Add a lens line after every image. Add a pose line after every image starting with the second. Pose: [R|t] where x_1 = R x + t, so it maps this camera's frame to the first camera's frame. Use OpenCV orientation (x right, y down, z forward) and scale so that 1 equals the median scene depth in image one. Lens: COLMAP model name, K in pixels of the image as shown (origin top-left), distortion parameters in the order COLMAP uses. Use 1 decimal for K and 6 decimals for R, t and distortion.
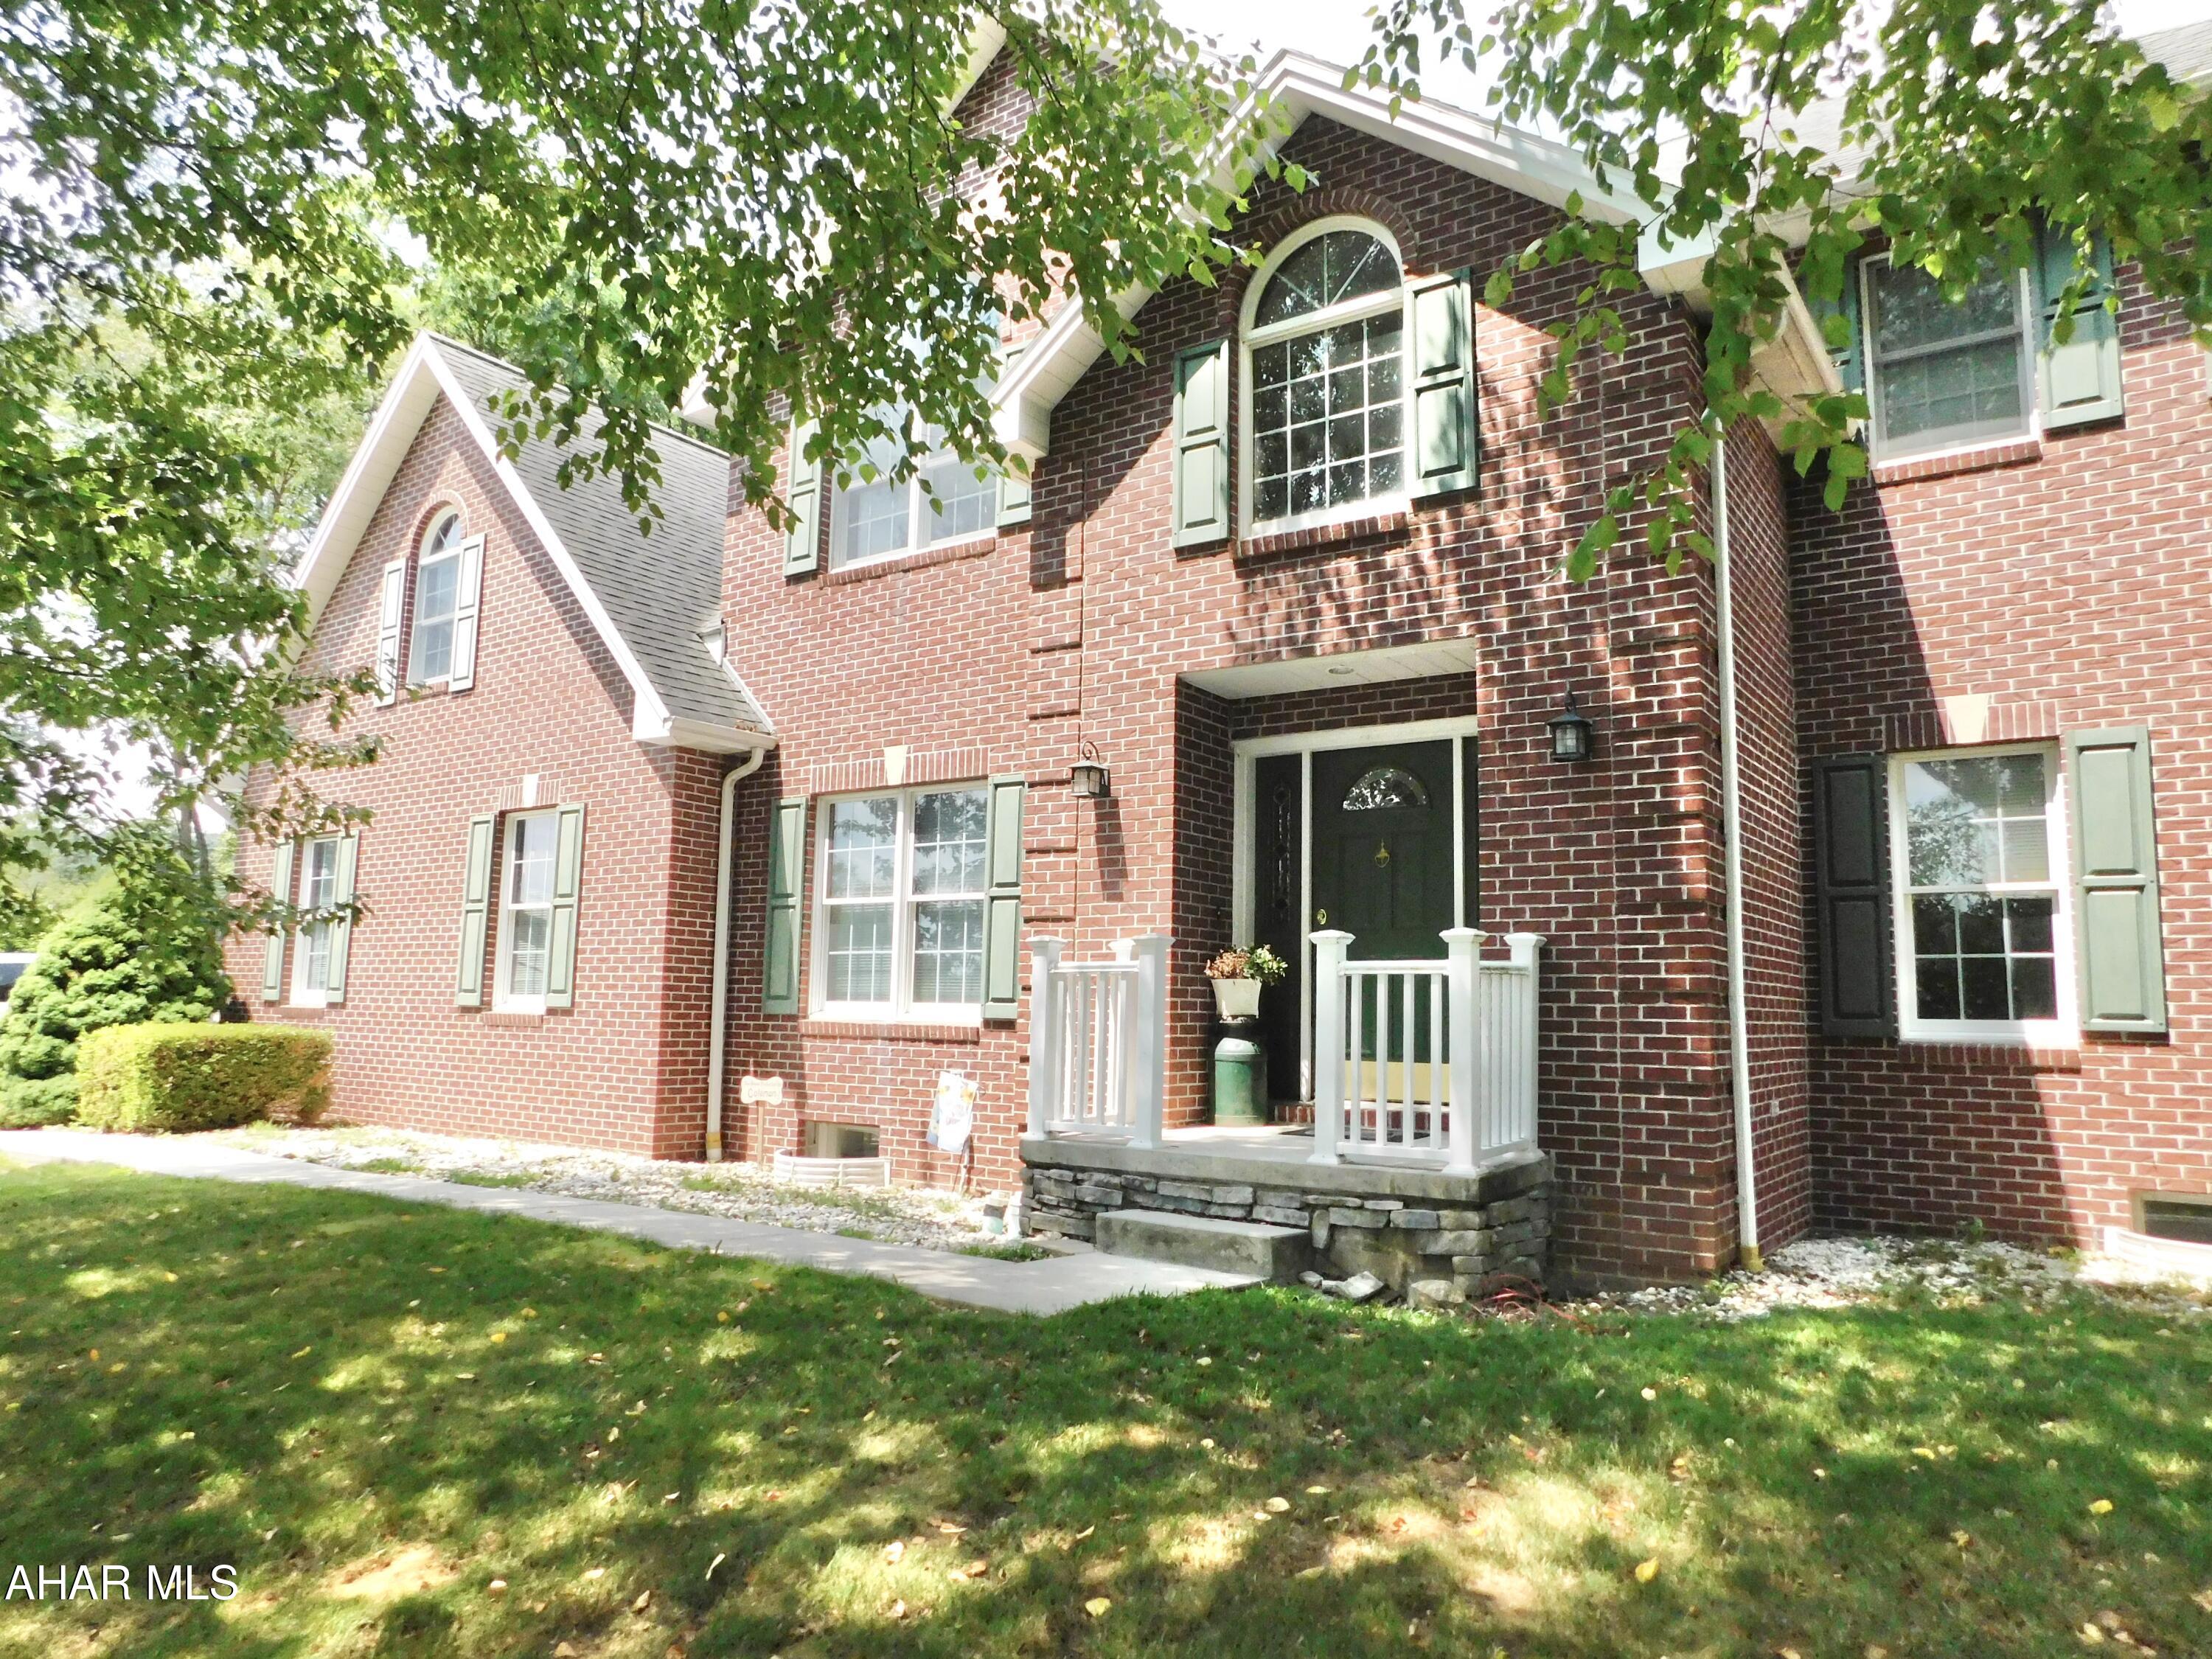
lens RADIAL K [[1470.6, 0, 1106.0], [0, 1470.6, 829.5], [0, 0, 1]] dist [-0.061546, 0.053892]
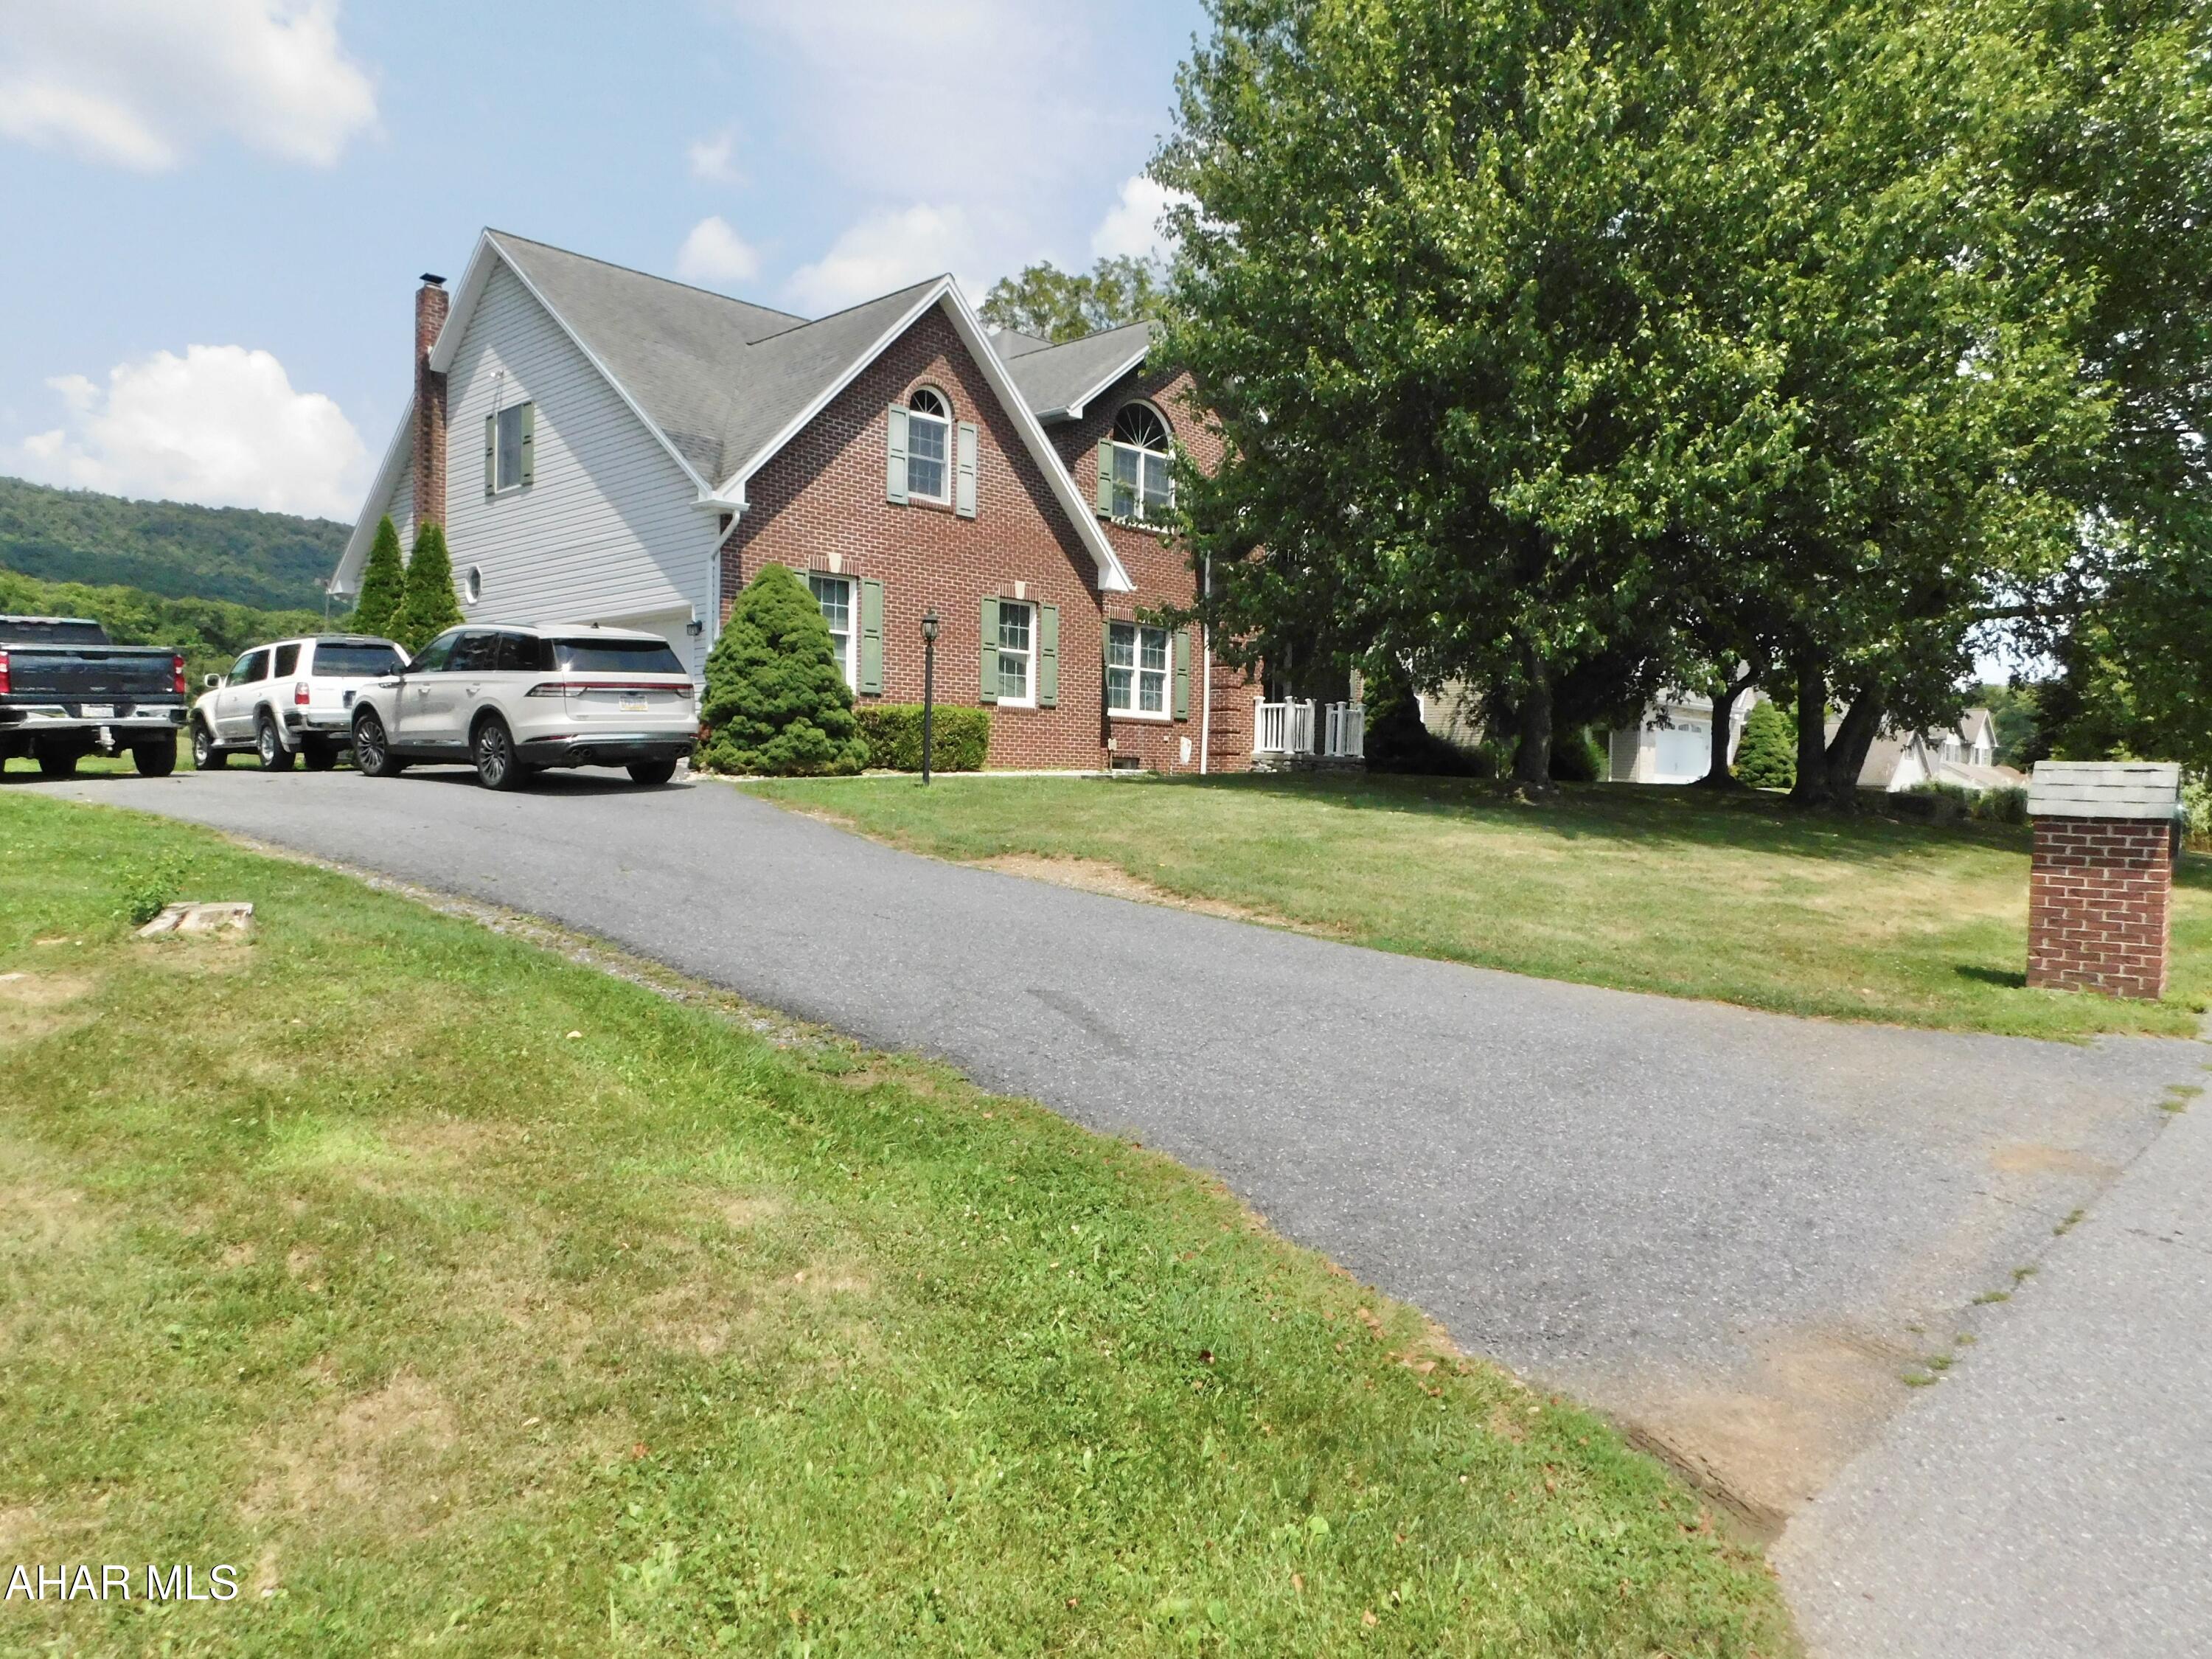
lens RADIAL K [[1470.6, 0, 1106.0], [0, 1470.6, 829.5], [0, 0, 1]] dist [-0.061546, 0.053892]
pose [[0.126973, -0.050699, 0.990610, -3.349193], [-0.149567, 0.986295, 0.069649, 0.191347], [-0.980565, -0.157006, 0.117650, 0.899092]]
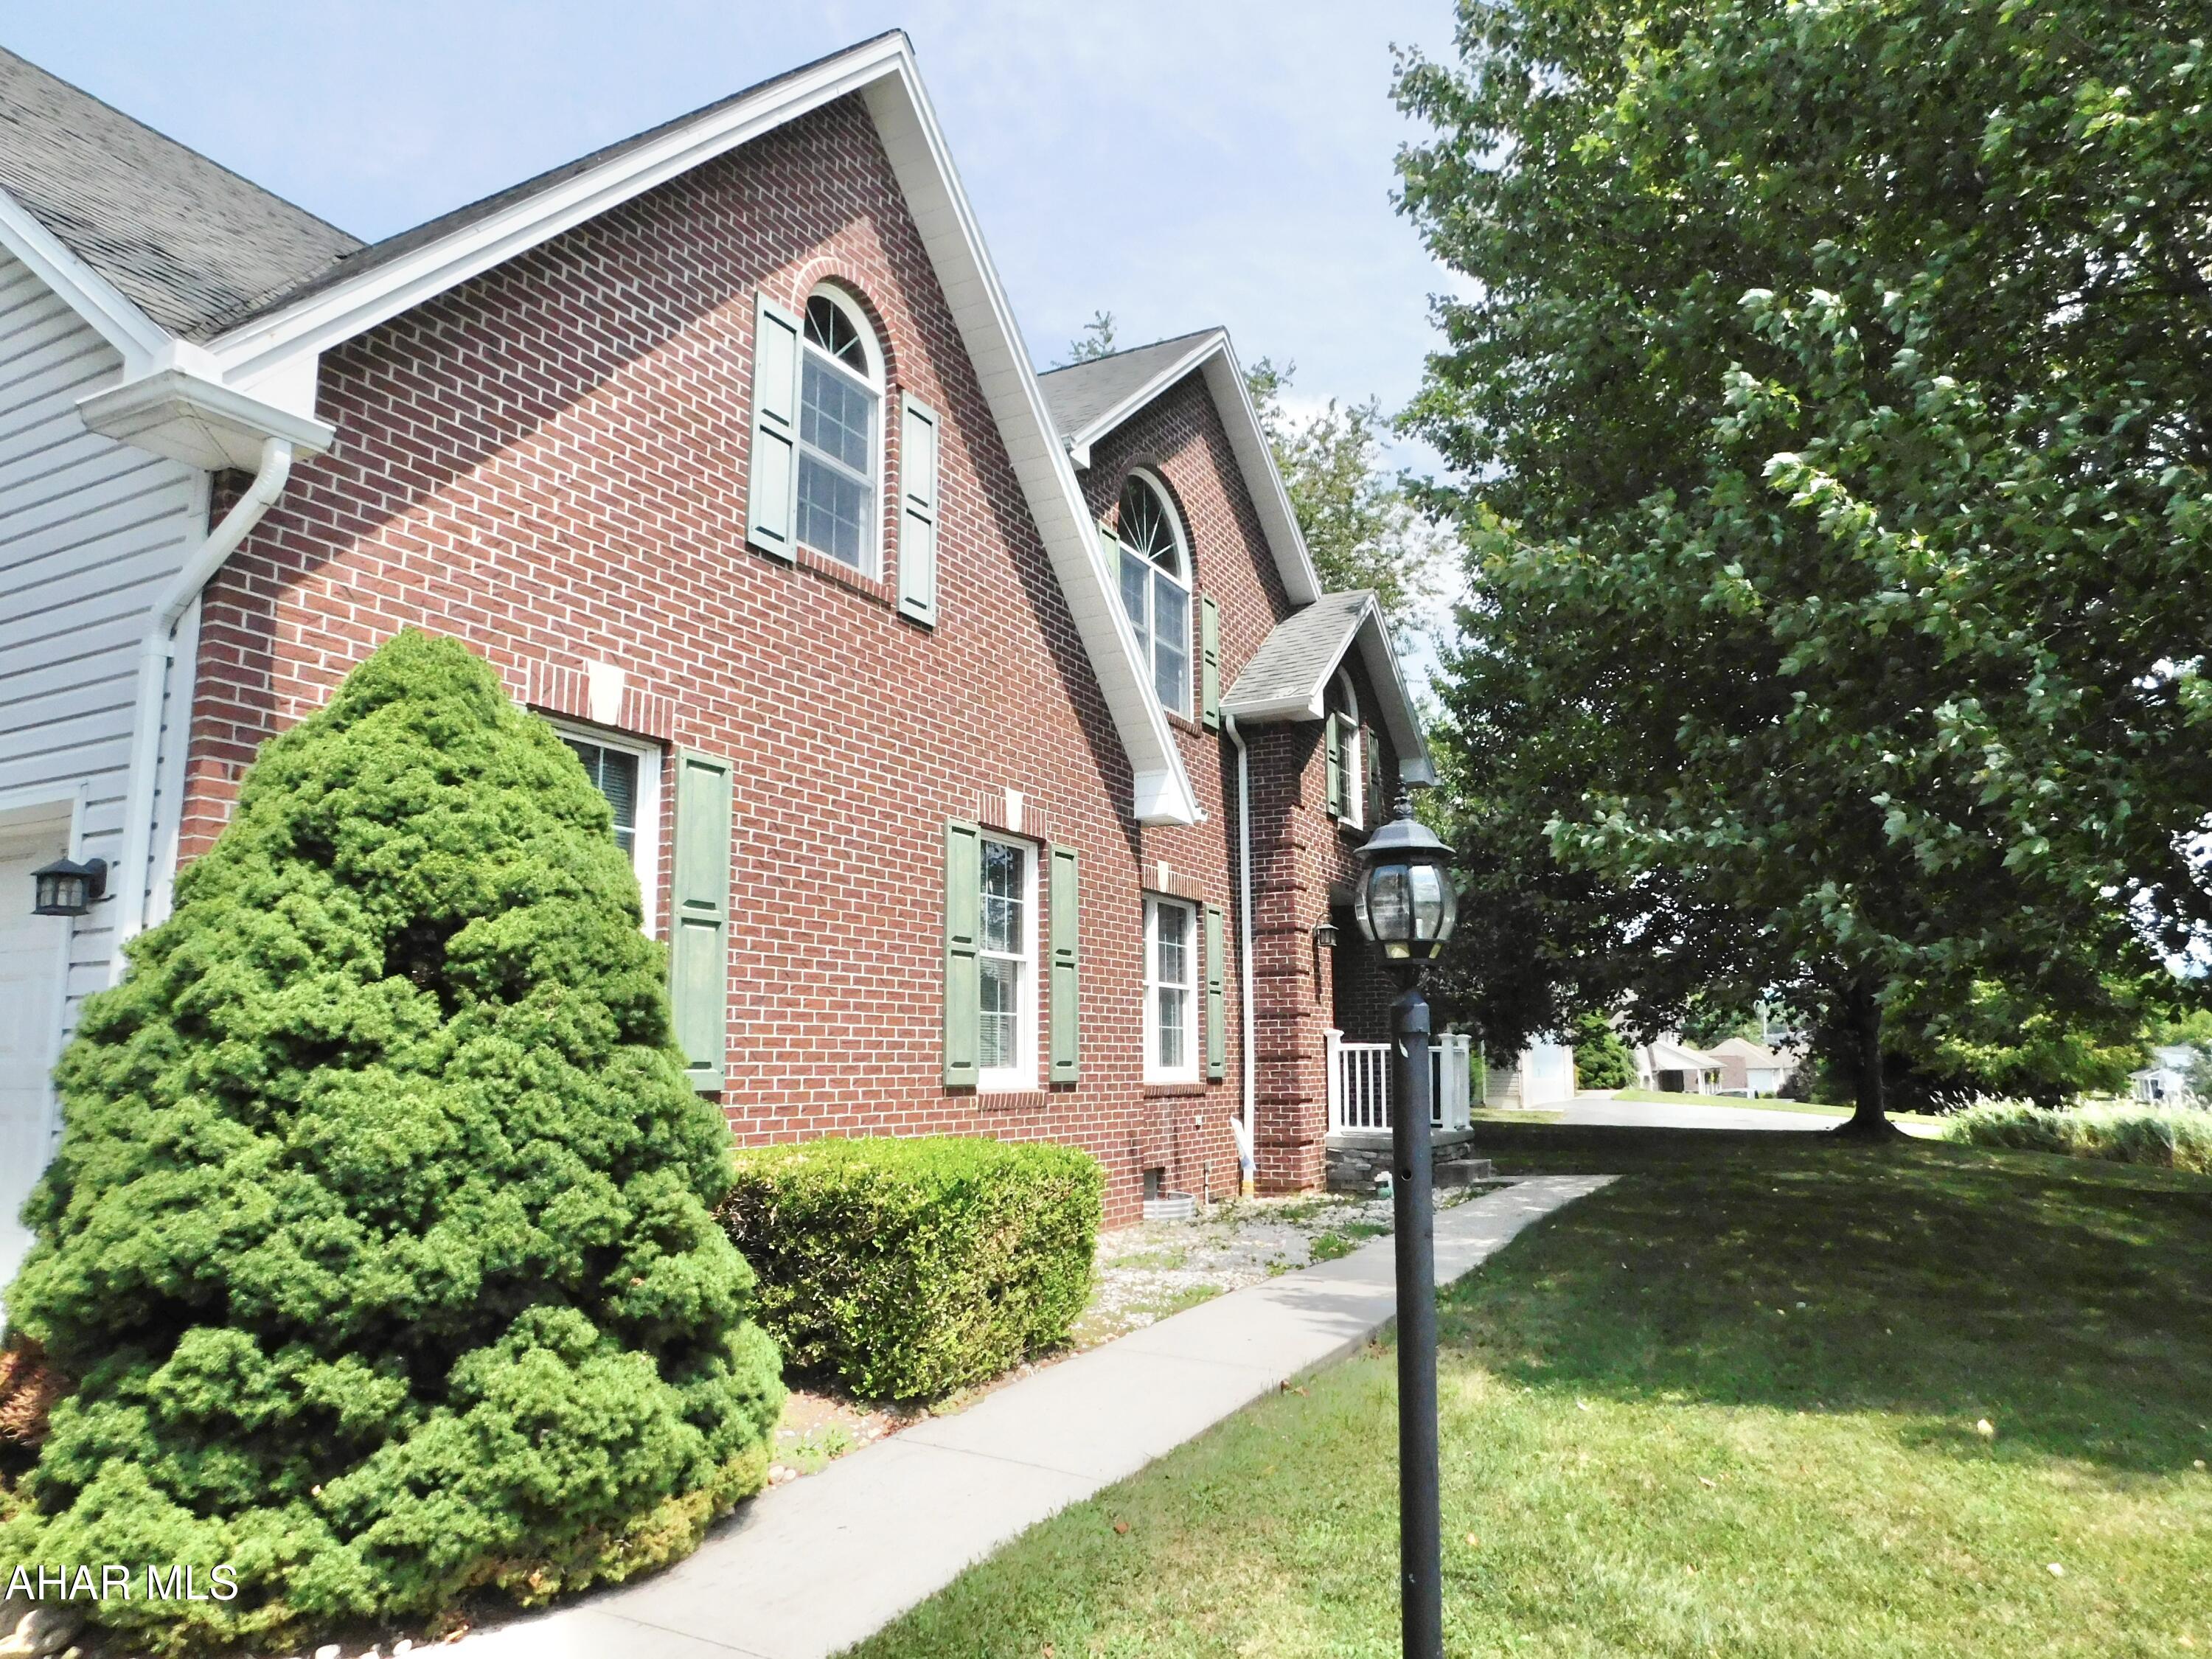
lens RADIAL K [[1470.6, 0, 1106.0], [0, 1470.6, 829.5], [0, 0, 1]] dist [-0.061546, 0.053892]
pose [[-0.143183, 0.132592, 0.980774, -1.739572], [-0.134633, 0.979163, -0.152029, 0.144924], [-0.980496, -0.153813, -0.122348, 1.529562]]
